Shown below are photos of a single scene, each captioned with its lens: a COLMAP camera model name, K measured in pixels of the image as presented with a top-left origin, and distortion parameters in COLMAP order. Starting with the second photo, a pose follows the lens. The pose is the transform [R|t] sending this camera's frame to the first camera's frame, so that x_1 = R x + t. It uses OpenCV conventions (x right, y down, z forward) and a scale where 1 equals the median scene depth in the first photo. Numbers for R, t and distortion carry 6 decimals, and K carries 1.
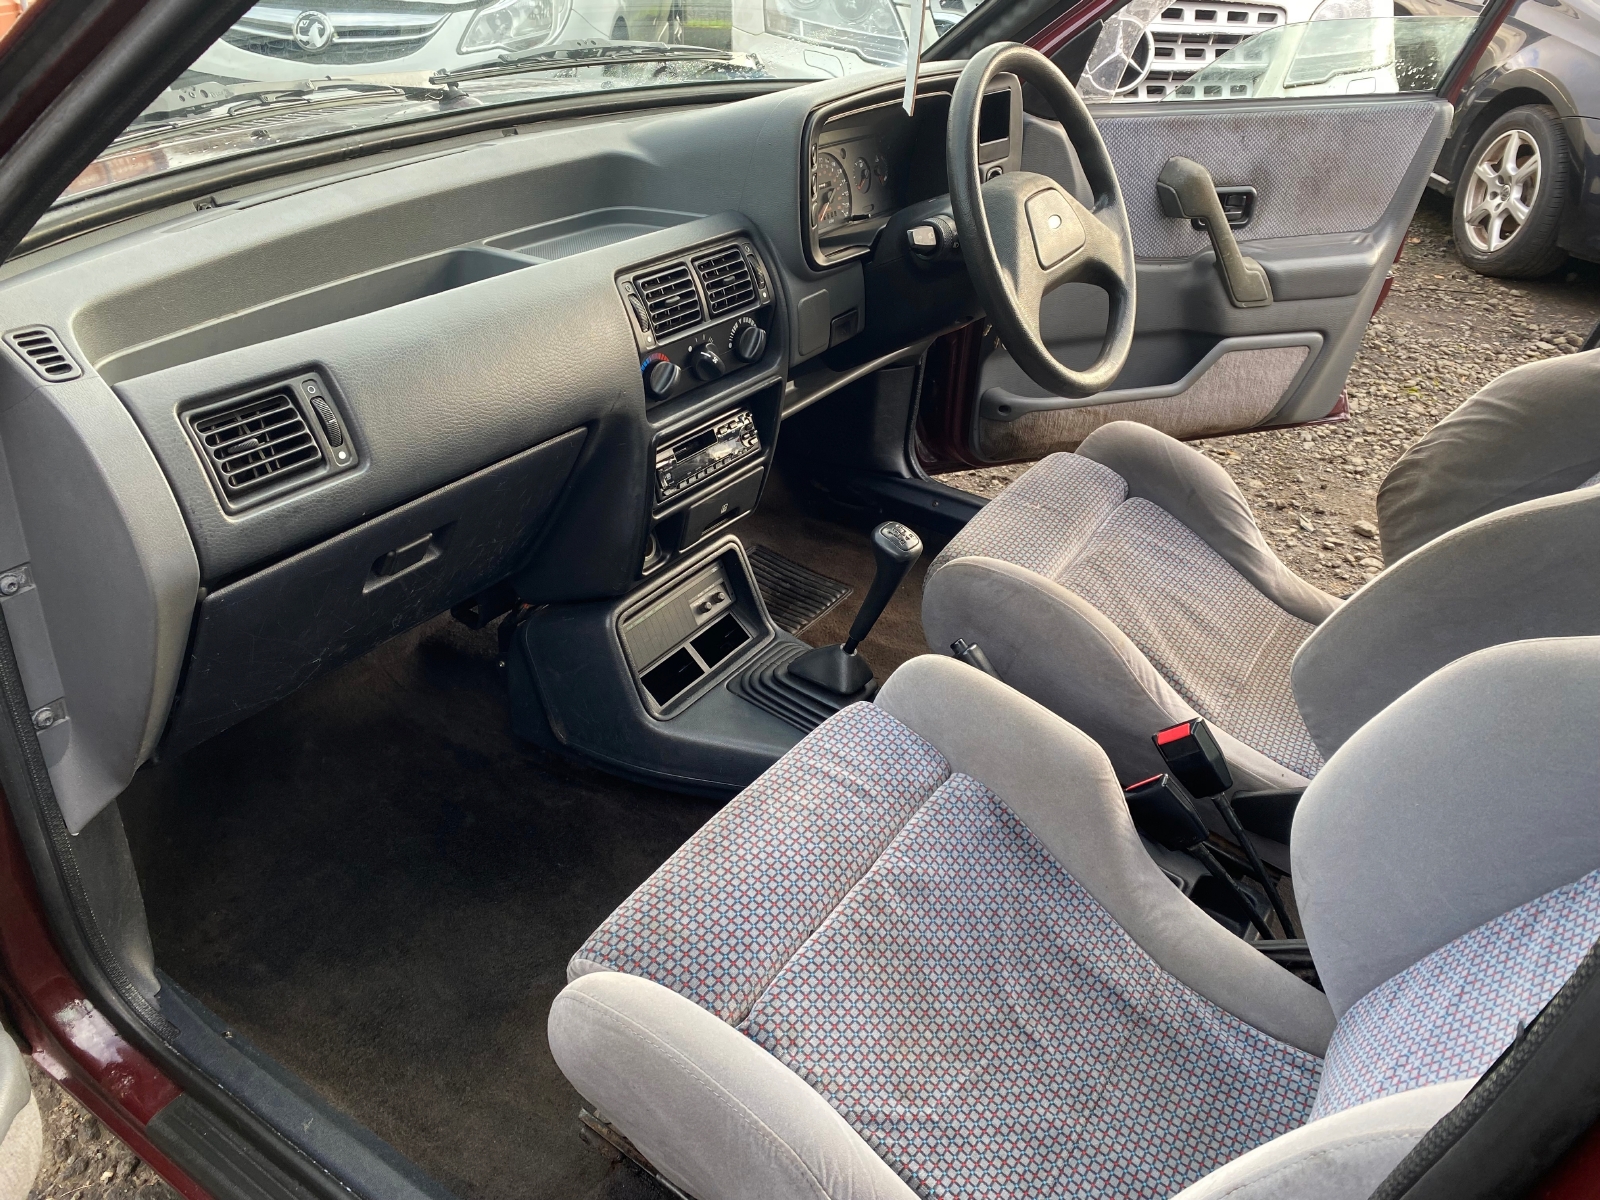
lens RADIAL K [[1191.1, 0, 800.0], [0, 1191.1, 600.0], [0, 0, 1]] dist [0.088208, -0.156818]
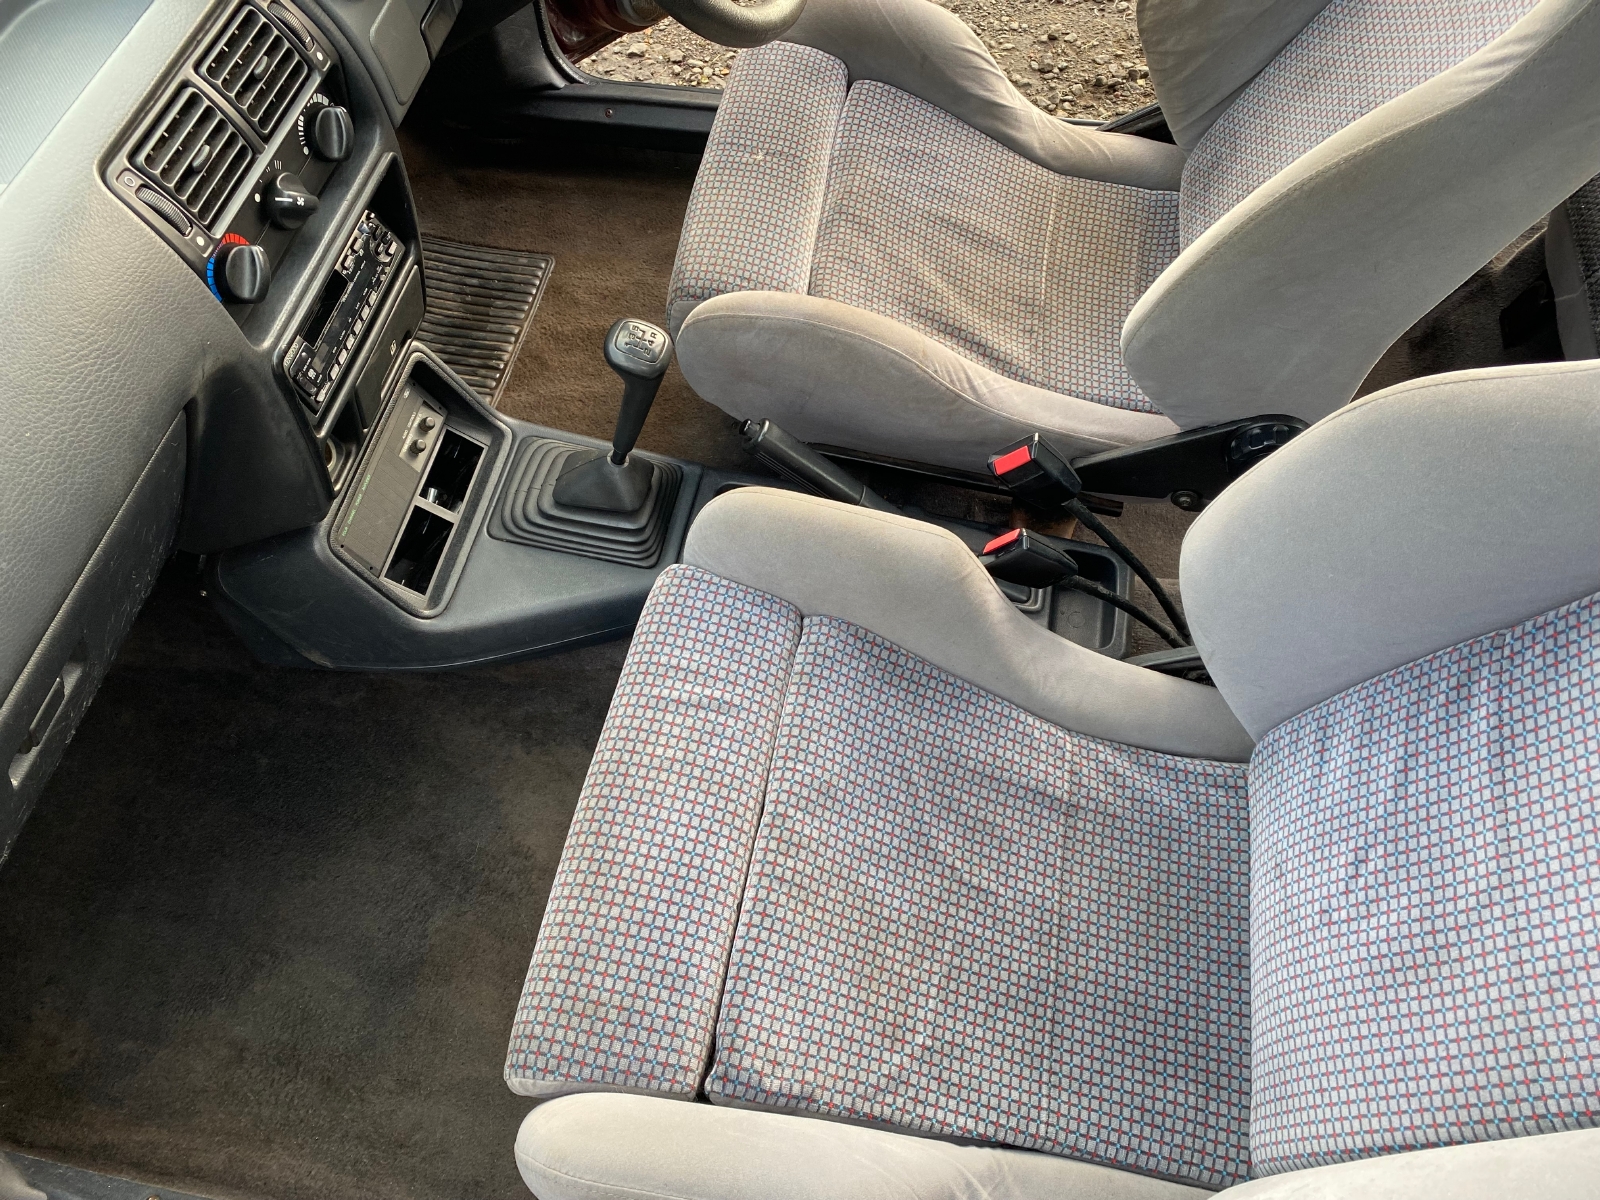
lens RADIAL K [[1191.1, 0, 800.0], [0, 1191.1, 600.0], [0, 0, 1]] dist [0.088208, -0.156818]
pose [[0.919626, -0.375188, 0.116281, 0.027029], [0.280553, 0.834593, 0.474073, -0.260636], [-0.274914, -0.403347, 0.872774, 0.233227]]
